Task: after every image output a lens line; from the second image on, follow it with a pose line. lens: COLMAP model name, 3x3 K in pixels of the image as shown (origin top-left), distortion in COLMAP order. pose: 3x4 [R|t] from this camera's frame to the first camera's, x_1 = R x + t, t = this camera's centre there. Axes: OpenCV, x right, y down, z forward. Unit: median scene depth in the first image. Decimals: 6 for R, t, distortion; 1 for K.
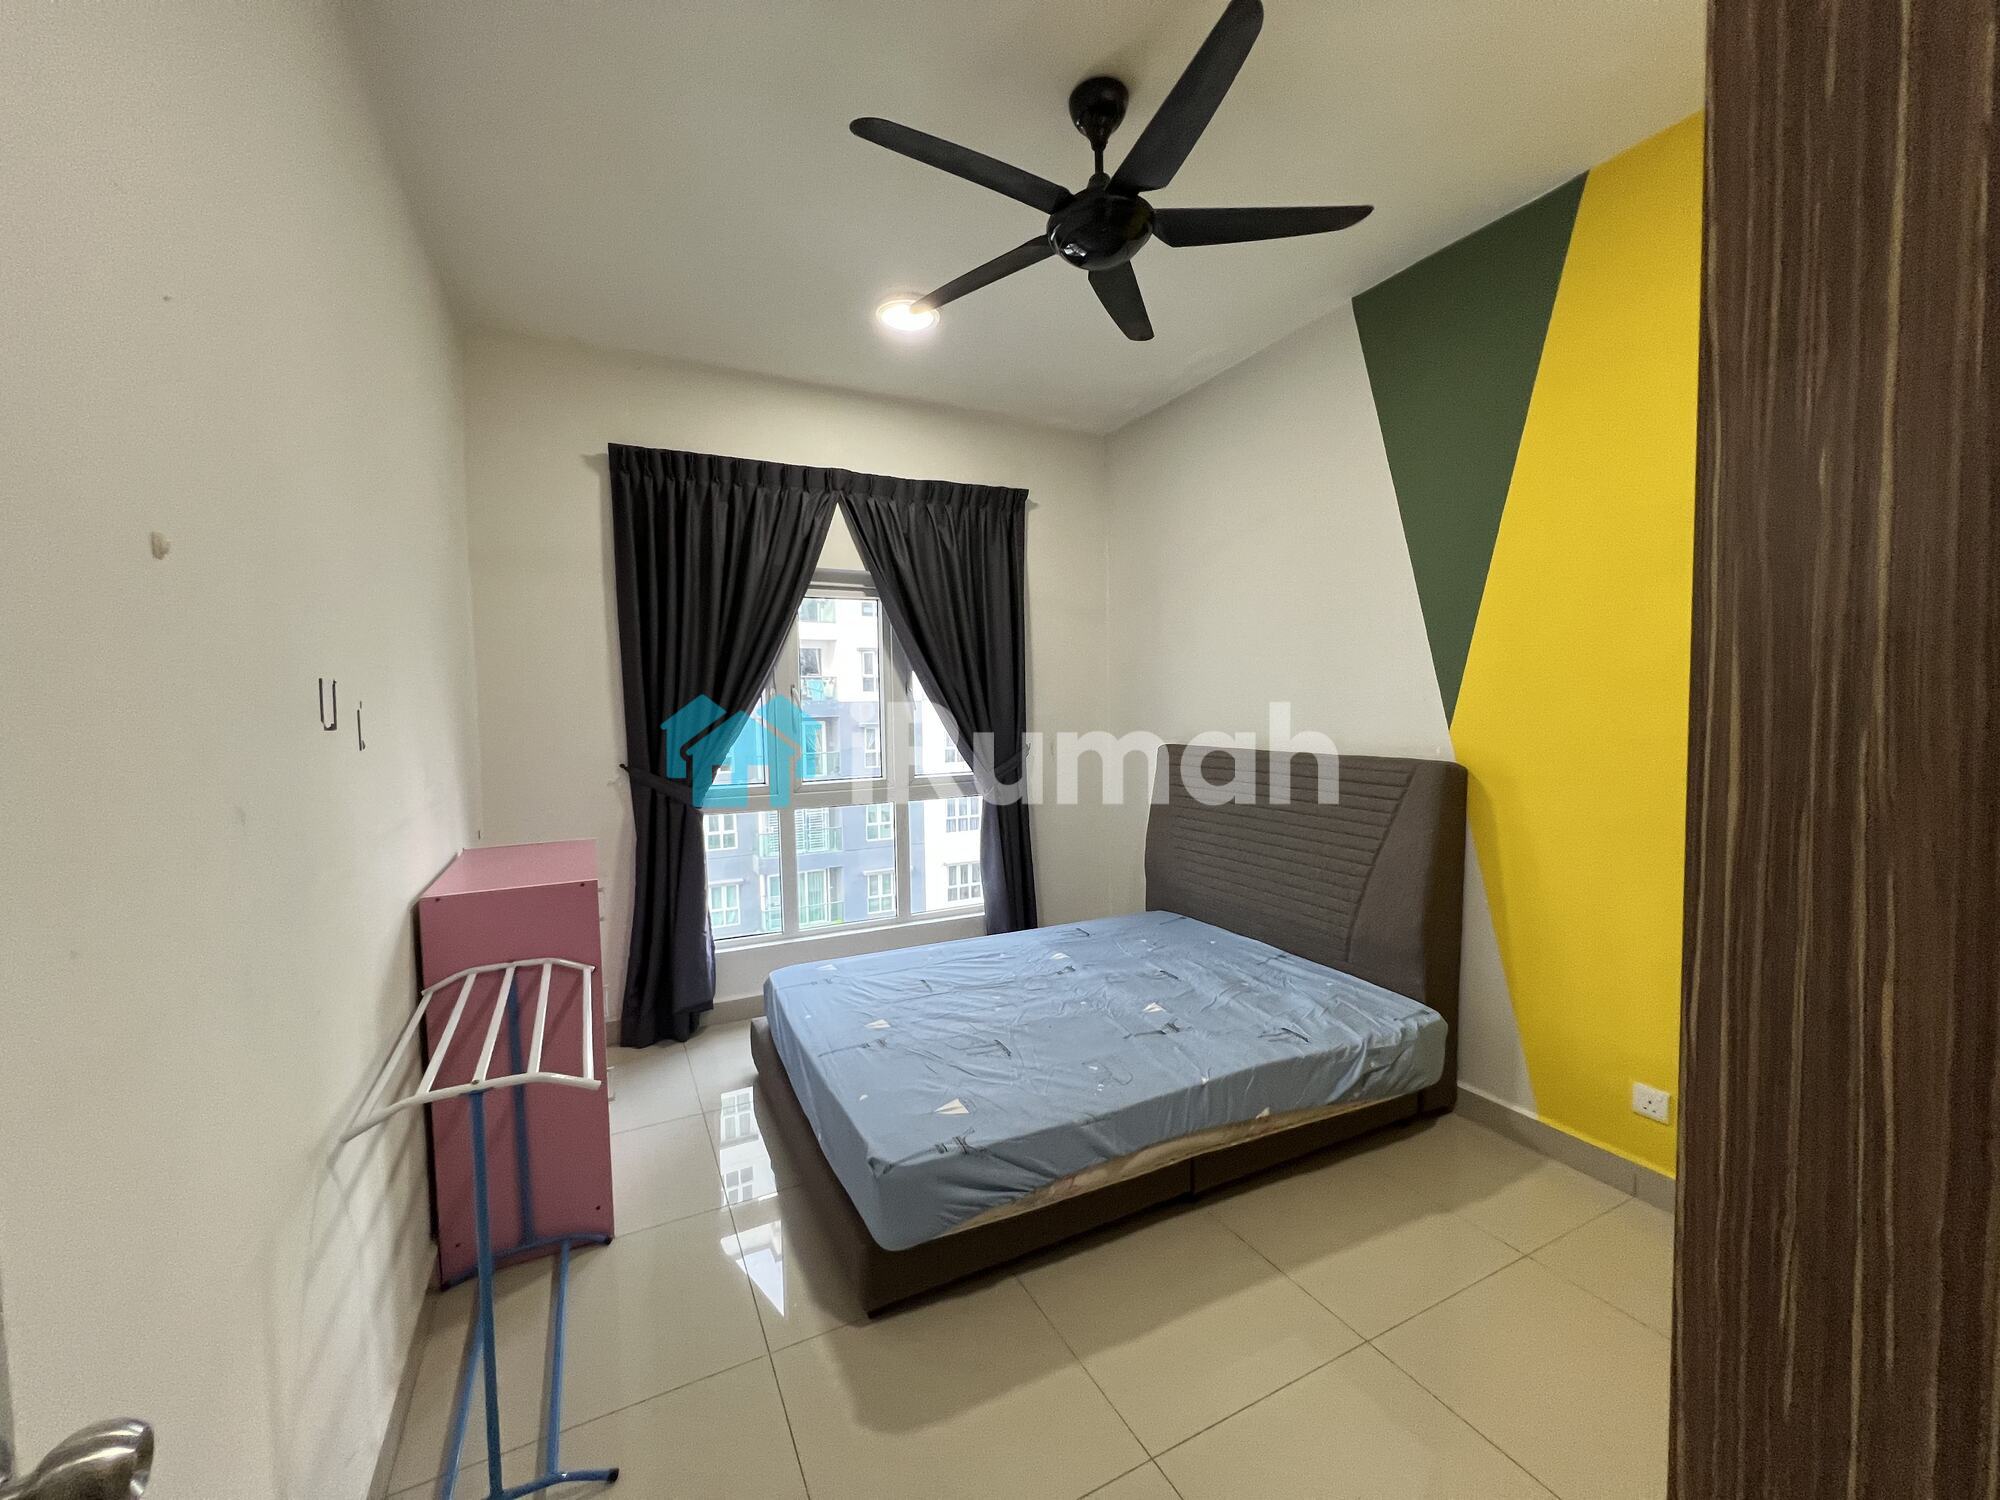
lens RADIAL K [[799.3, 0, 1000.0], [0, 799.3, 750.0], [0, 0, 1]] dist [0.000103, -0.000008]
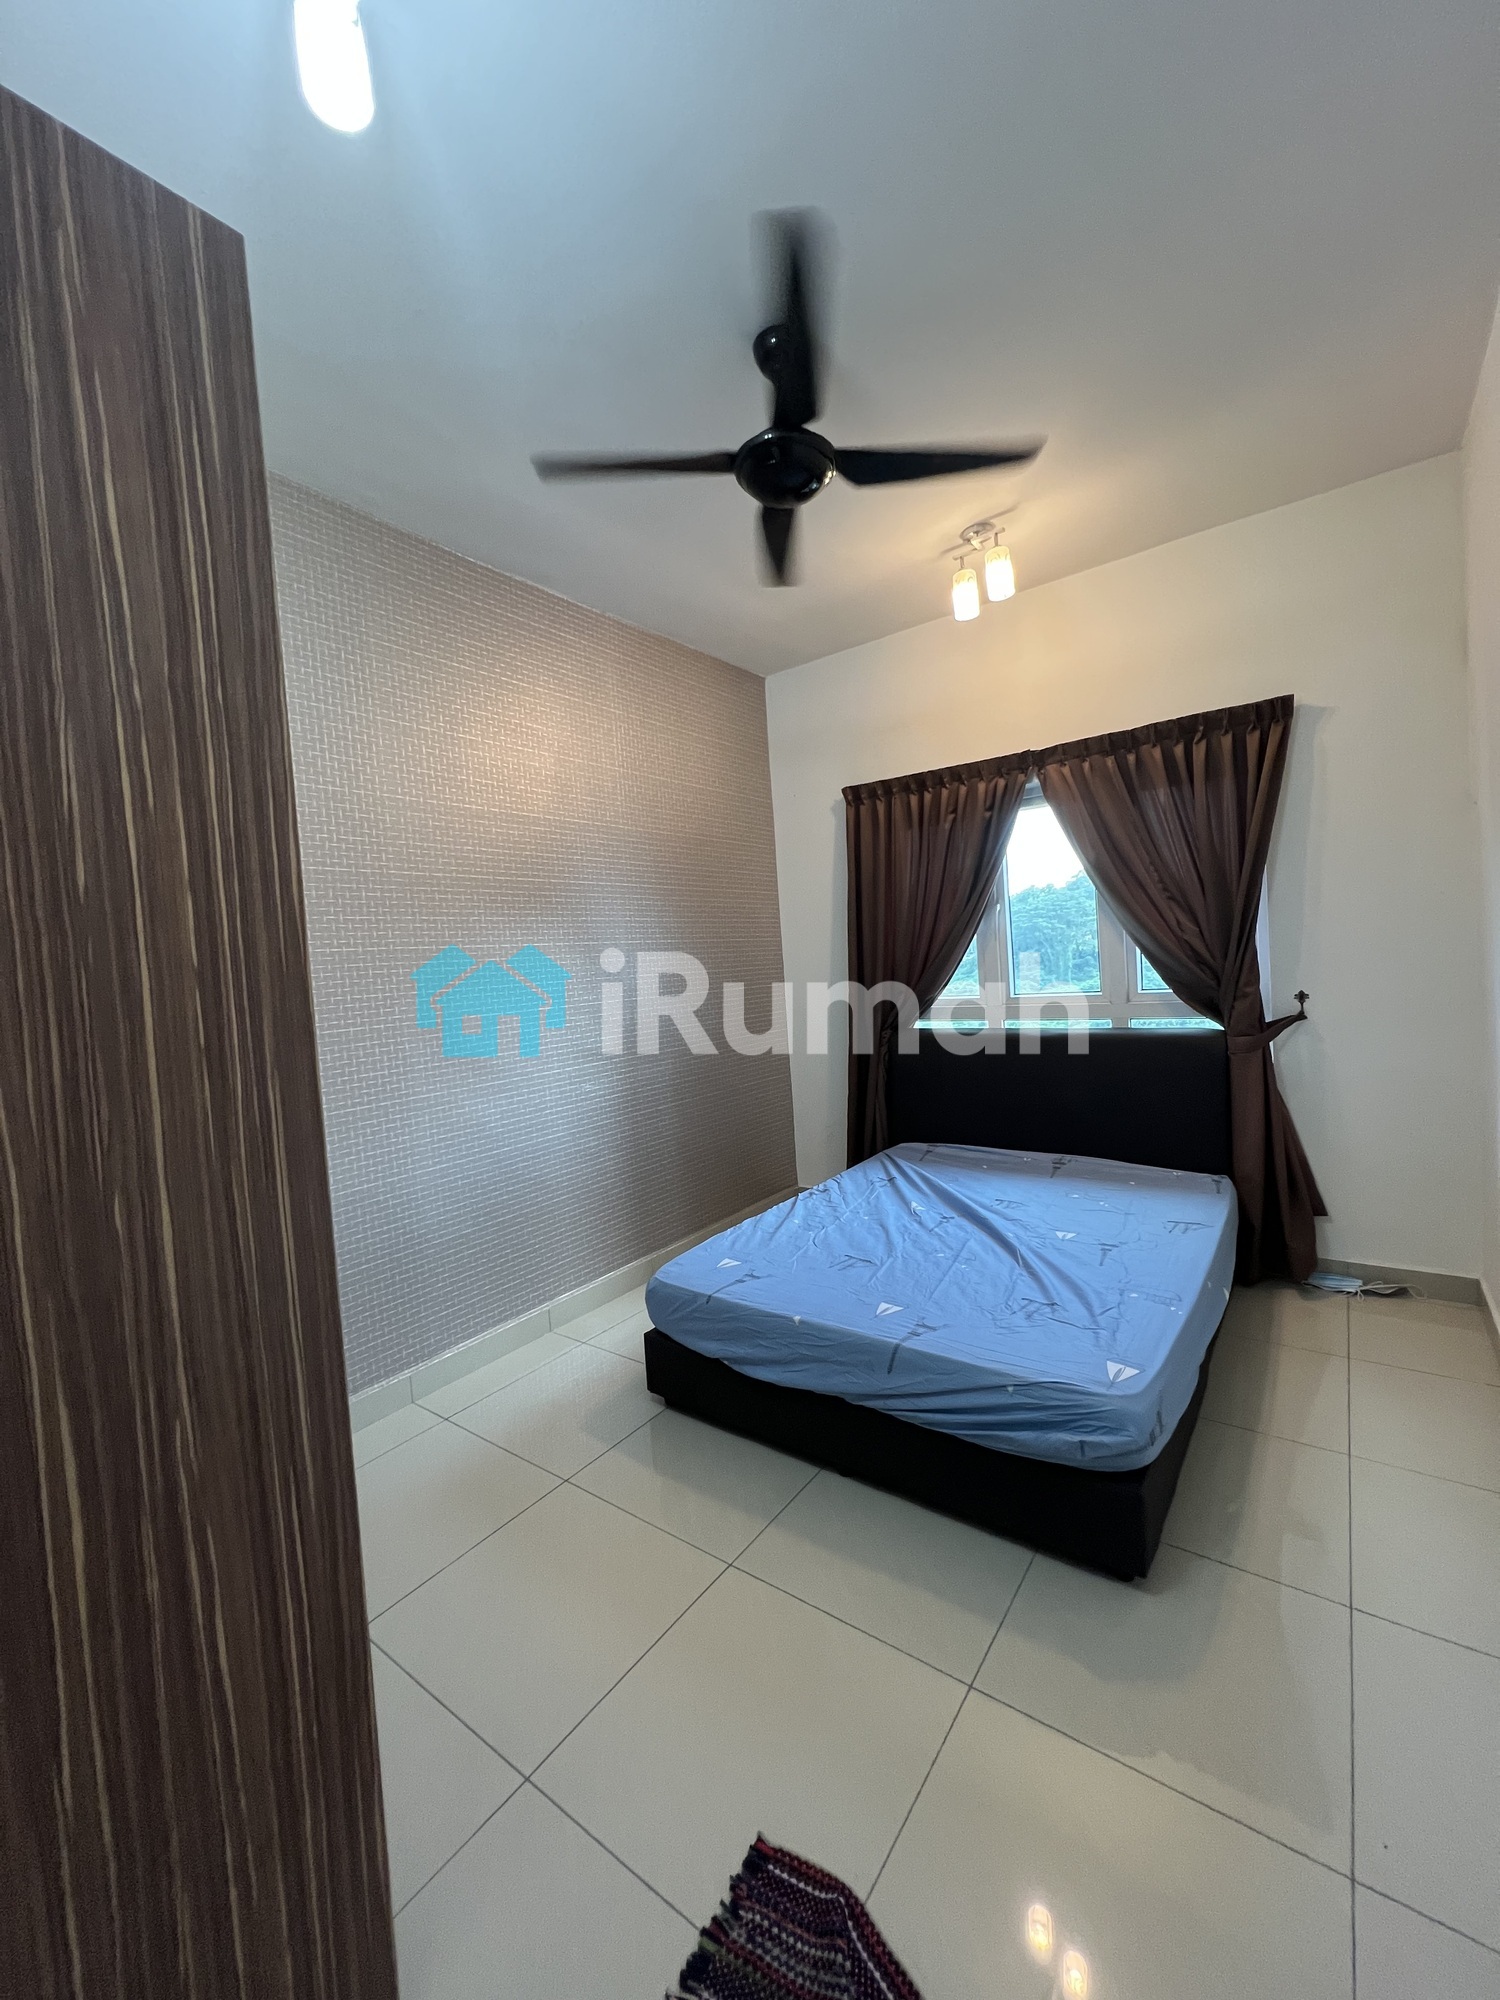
lens RADIAL K [[799.3, 0, 750.0], [0, 799.3, 1000.0], [0, 0, 1]] dist [0.000103, -0.000008]
pose [[0.082969, -0.028853, 0.996134, 0.015446], [0.113624, 0.993336, 0.019308, -0.552634], [-0.990053, 0.111583, 0.085694, 0.012939]]
